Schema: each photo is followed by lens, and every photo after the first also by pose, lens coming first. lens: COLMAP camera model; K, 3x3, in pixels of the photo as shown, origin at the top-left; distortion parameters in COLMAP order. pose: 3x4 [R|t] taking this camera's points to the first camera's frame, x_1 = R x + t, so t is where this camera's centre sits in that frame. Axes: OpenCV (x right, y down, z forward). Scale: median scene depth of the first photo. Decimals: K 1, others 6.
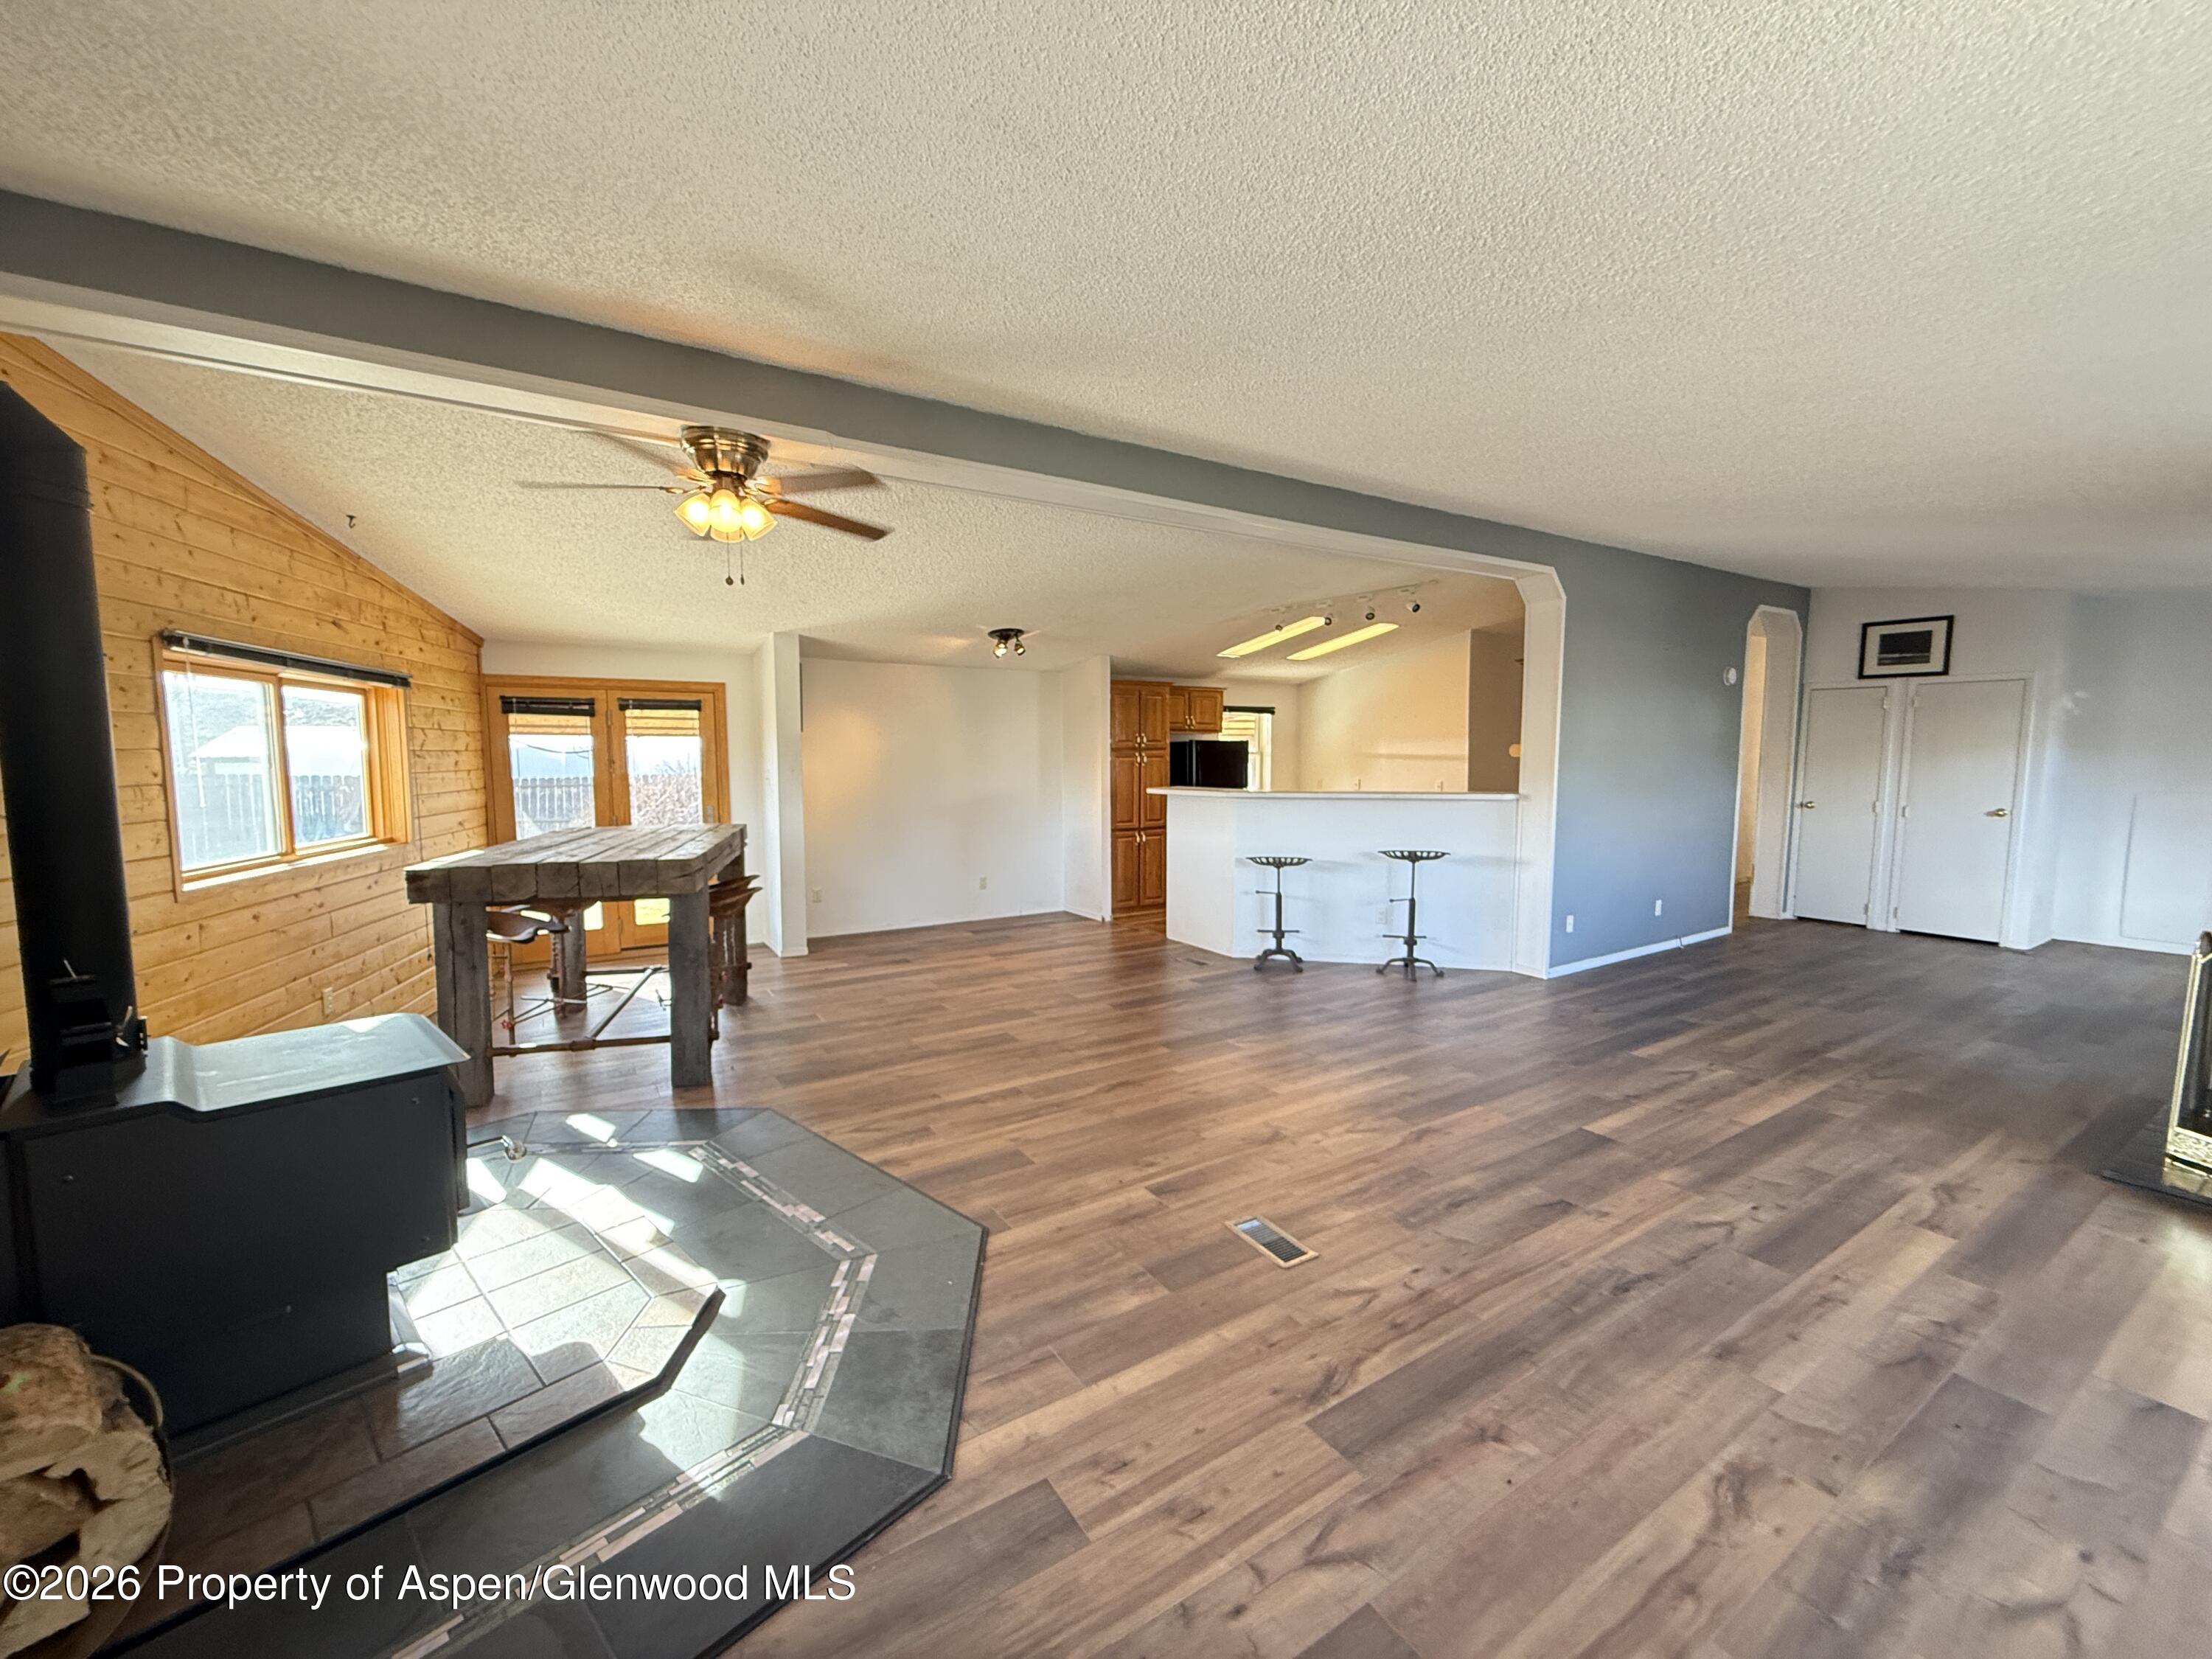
lens RADIAL K [[880.0, 0, 1097.6], [0, 880.0, 831.7], [0, 0, 1]] dist [-0.001323, -0.000375]
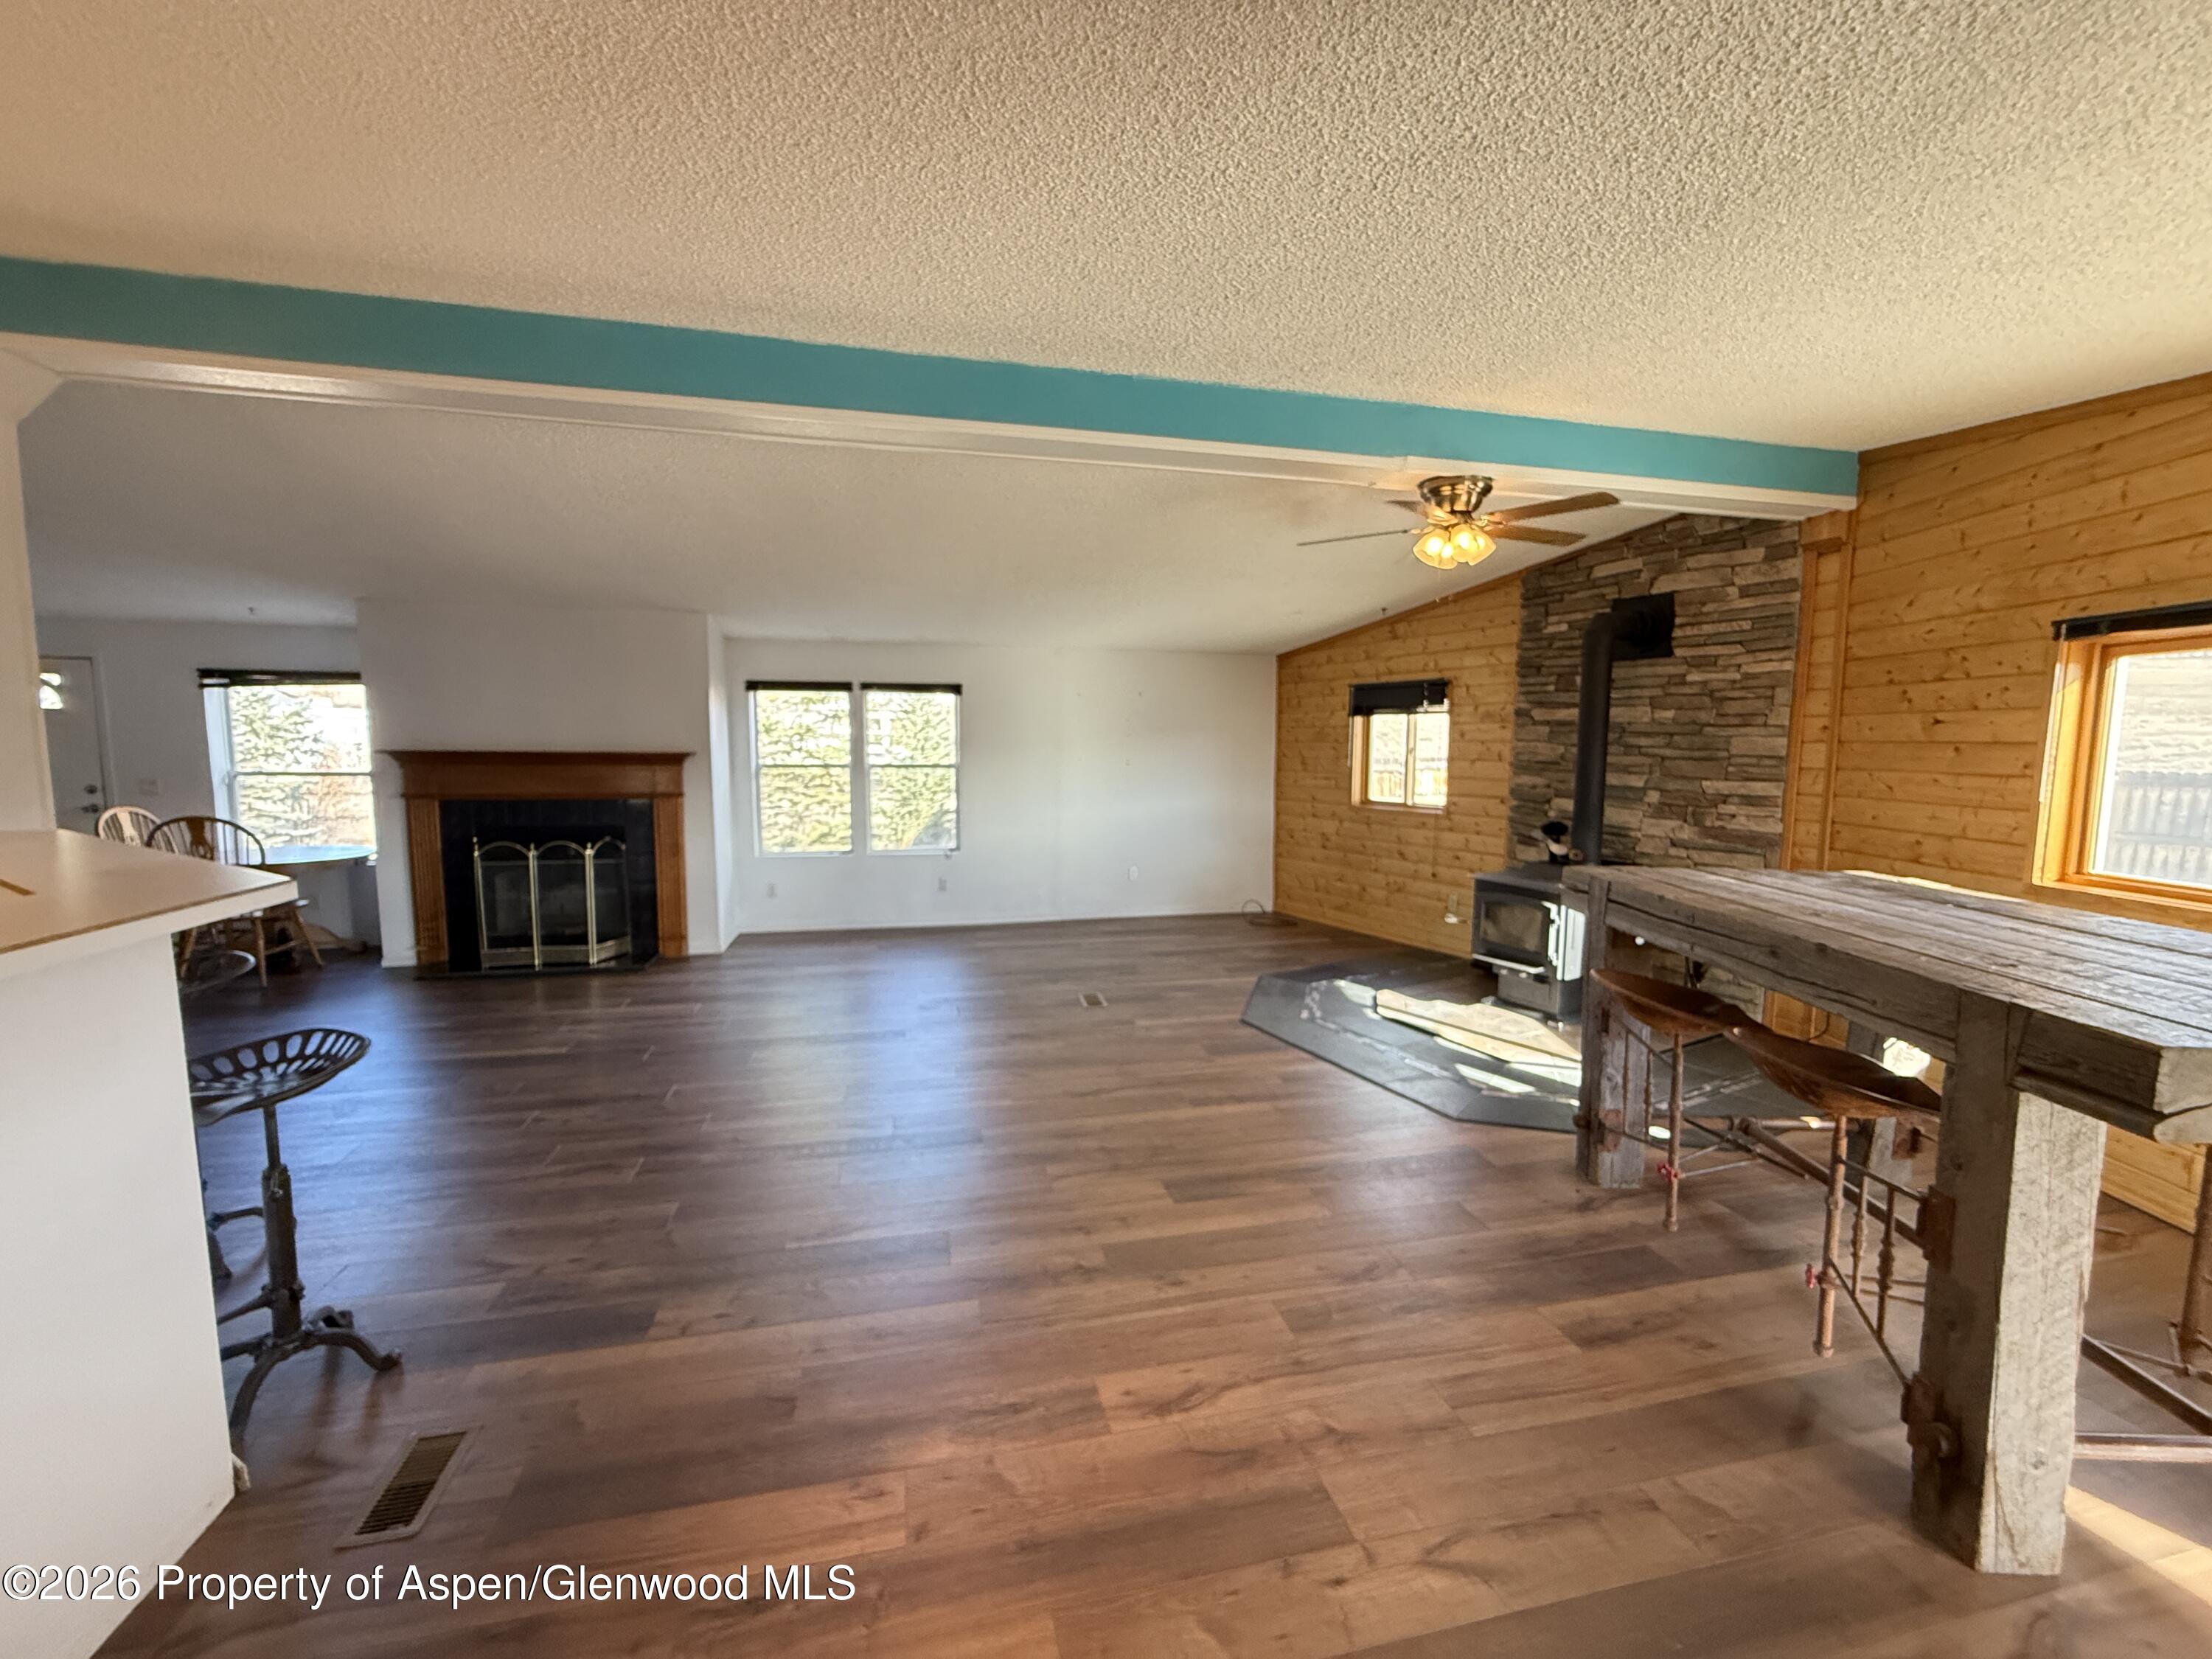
lens RADIAL K [[880.0, 0, 1106.7], [0, 880.0, 836.2], [0, 0, 1]] dist [-0.001323, -0.000375]
pose [[-0.946947, -0.035425, 0.319433, -0.327047], [0.026206, 0.982087, 0.186599, -0.182081], [-0.320321, 0.185070, -0.929055, 2.064301]]
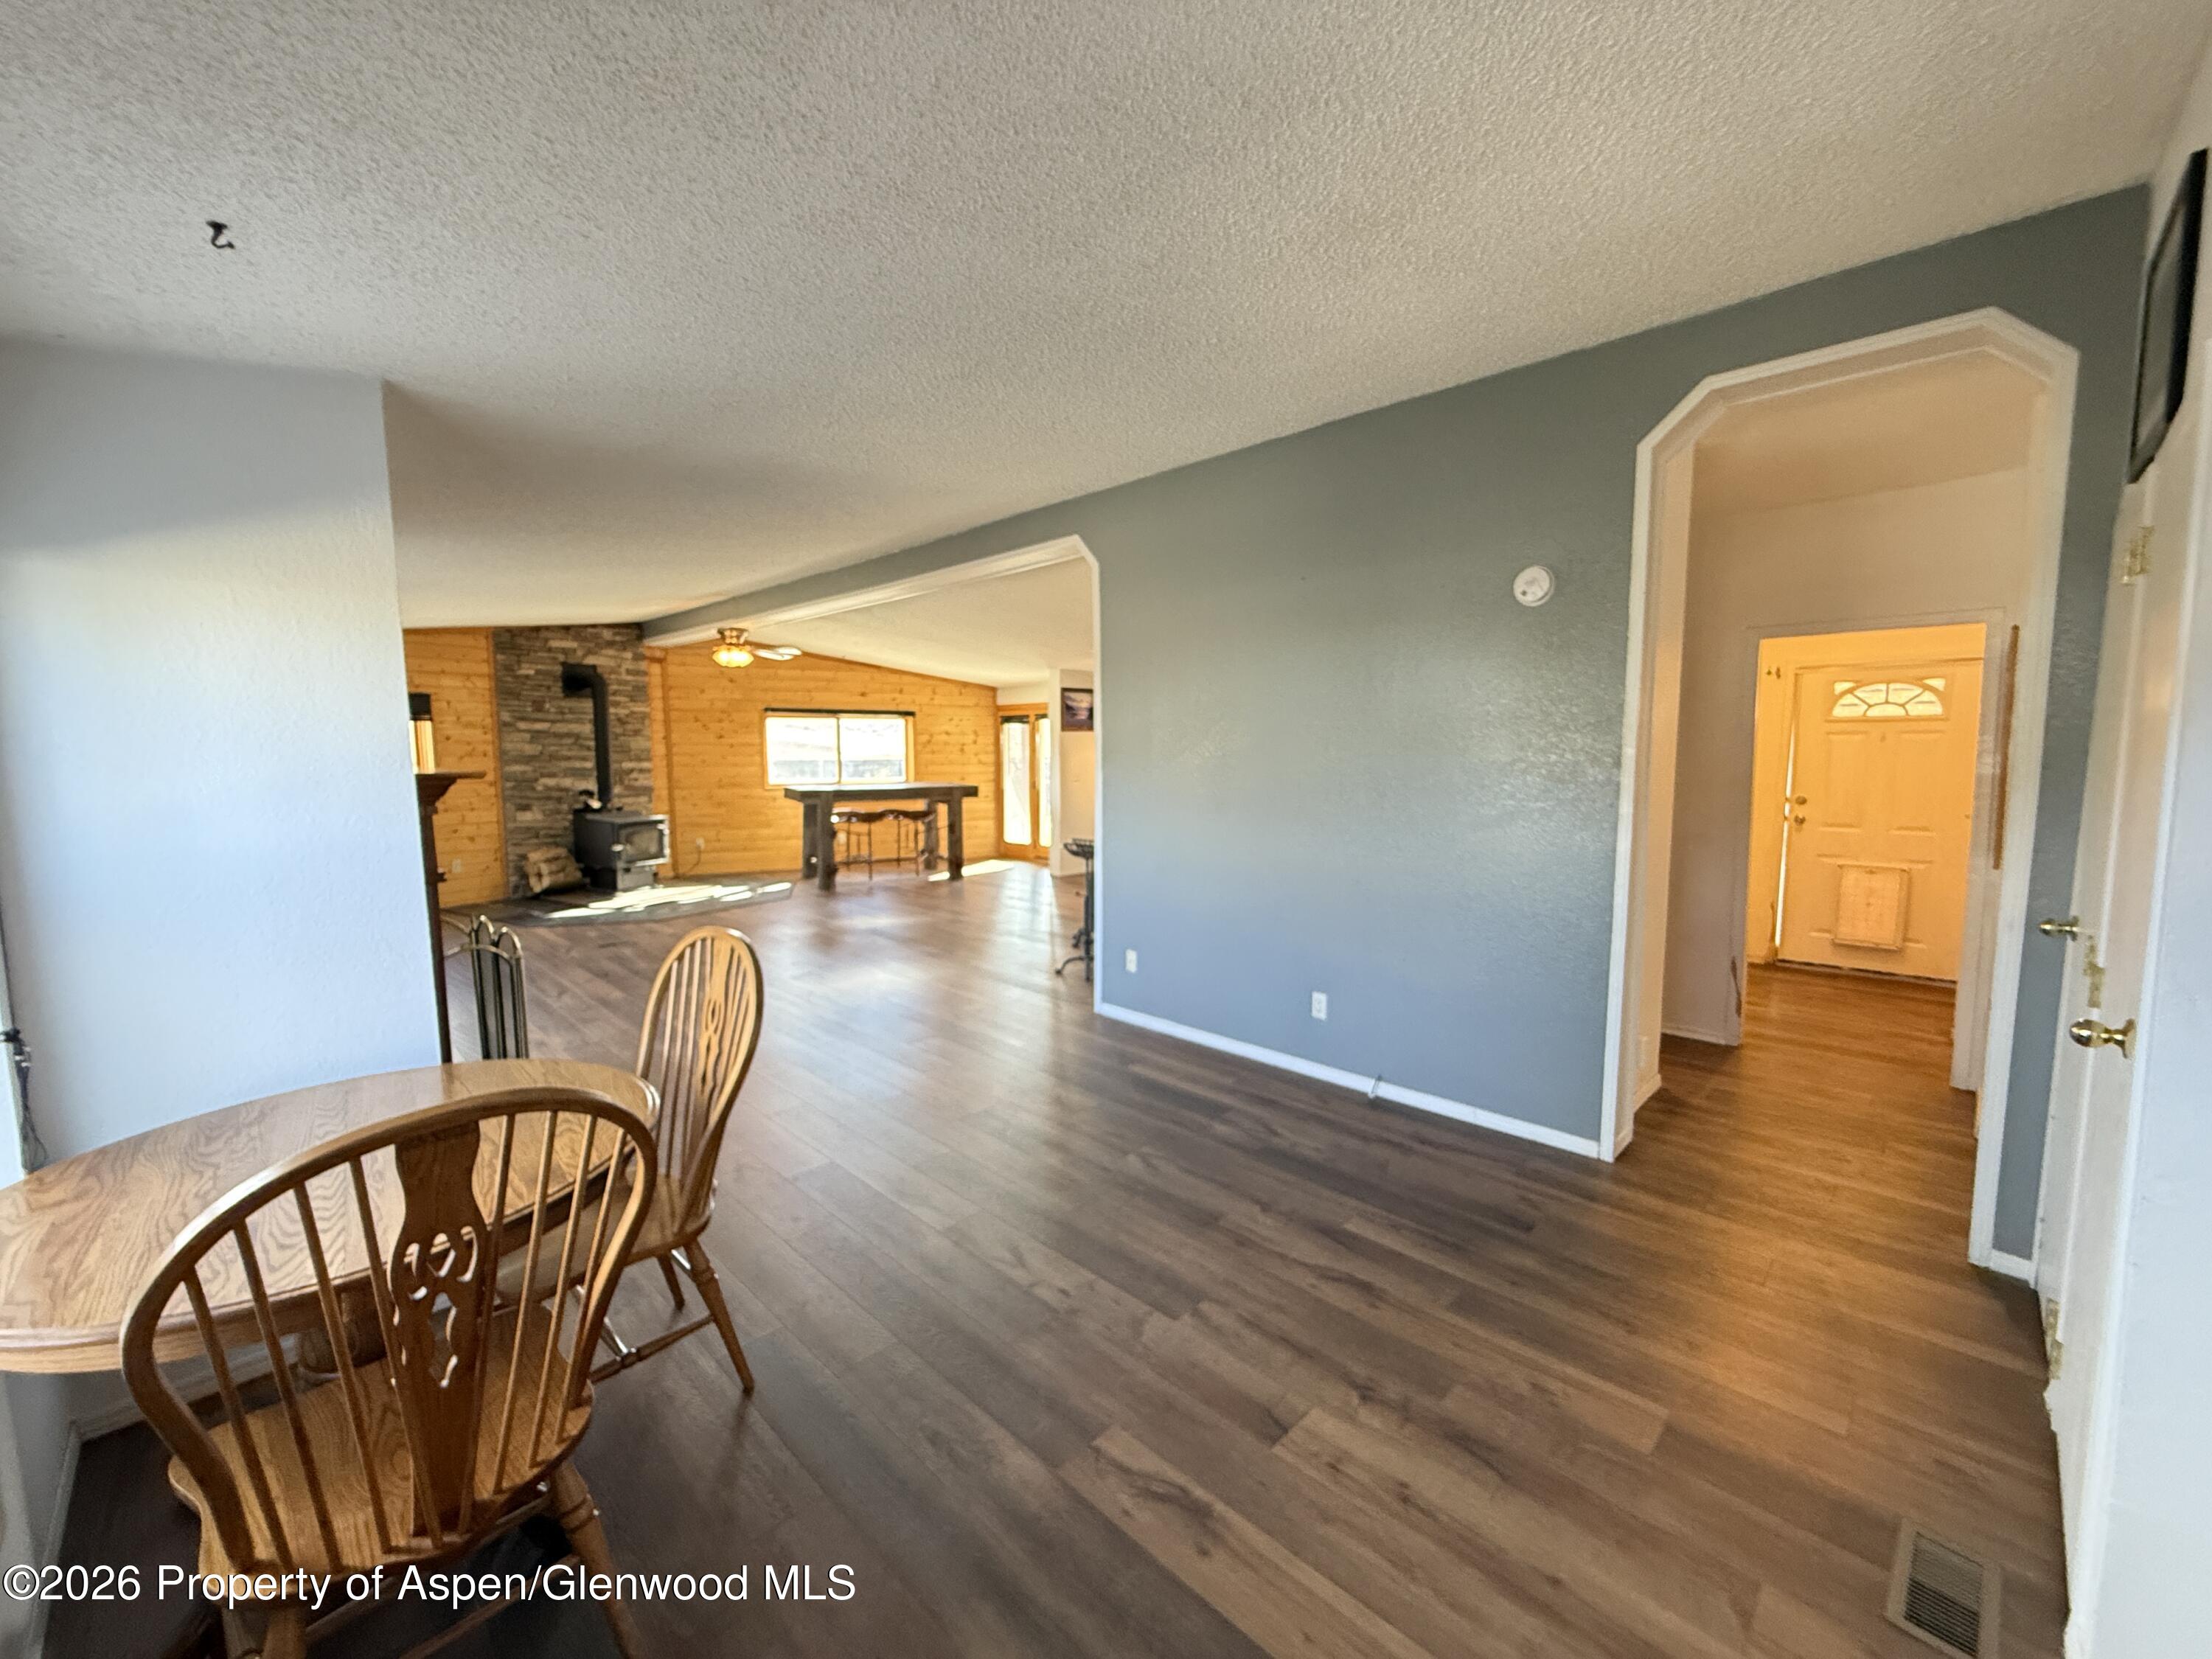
lens RADIAL K [[880.0, 0, 1098.8], [0, 880.0, 826.8], [0, 0, 1]] dist [-0.001323, -0.000375]
pose [[0.229437, 0.093014, -0.968869, 2.194384], [-0.087682, 0.993351, 0.074601, -0.125605], [0.969366, 0.067836, 0.236067, 1.308083]]
